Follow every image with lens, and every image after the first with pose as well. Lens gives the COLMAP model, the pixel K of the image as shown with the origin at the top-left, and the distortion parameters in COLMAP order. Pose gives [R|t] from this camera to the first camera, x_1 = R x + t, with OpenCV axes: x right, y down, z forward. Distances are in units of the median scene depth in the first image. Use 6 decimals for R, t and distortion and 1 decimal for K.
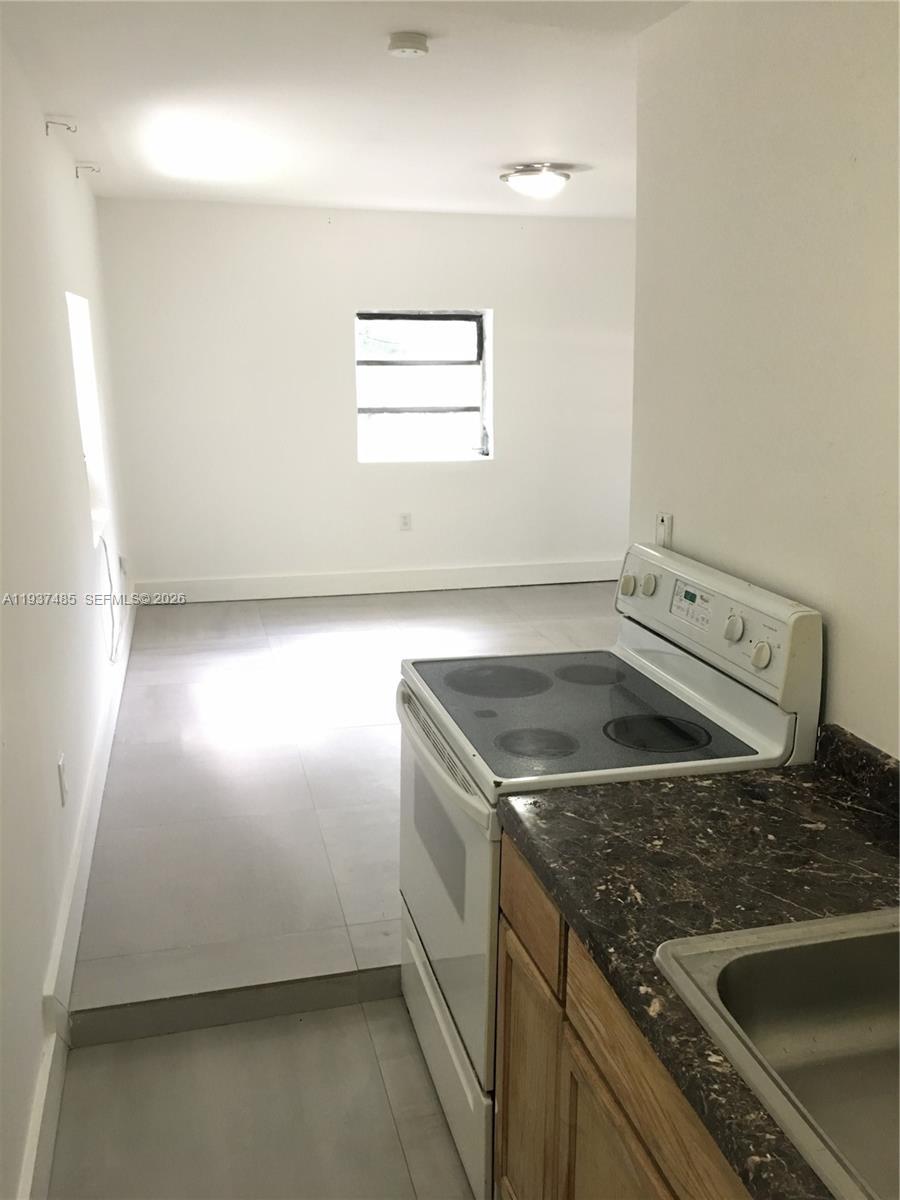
lens RADIAL K [[1042.5, 0, 446.2], [0, 1042.5, 602.1], [0, 0, 1]] dist [0.062519, -0.016368]
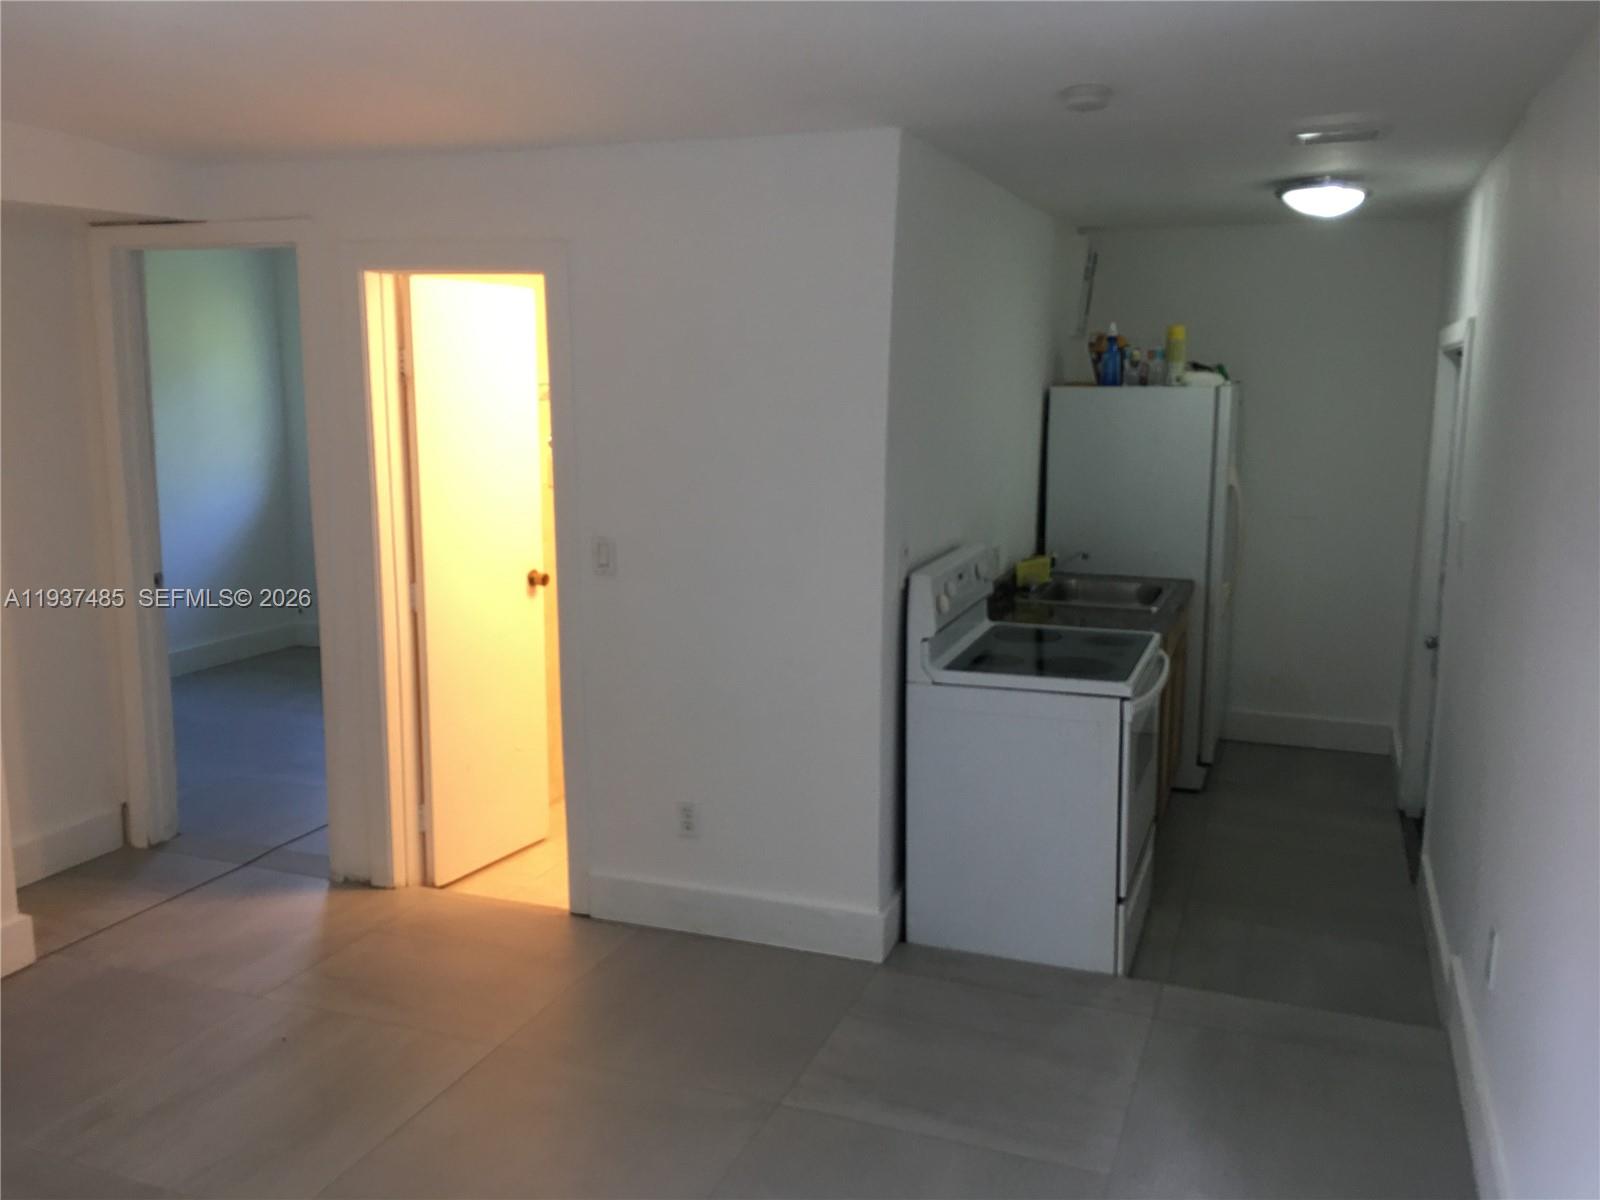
lens RADIAL K [[1390.0, 0, 791.0], [0, 1390.0, 596.5], [0, 0, 1]] dist [0.062519, -0.016368]
pose [[-0.820449, -0.102707, 0.562418, -0.716764], [0.132534, 0.922767, 0.361851, -0.774585], [-0.556146, 0.371419, -0.743471, 2.844720]]
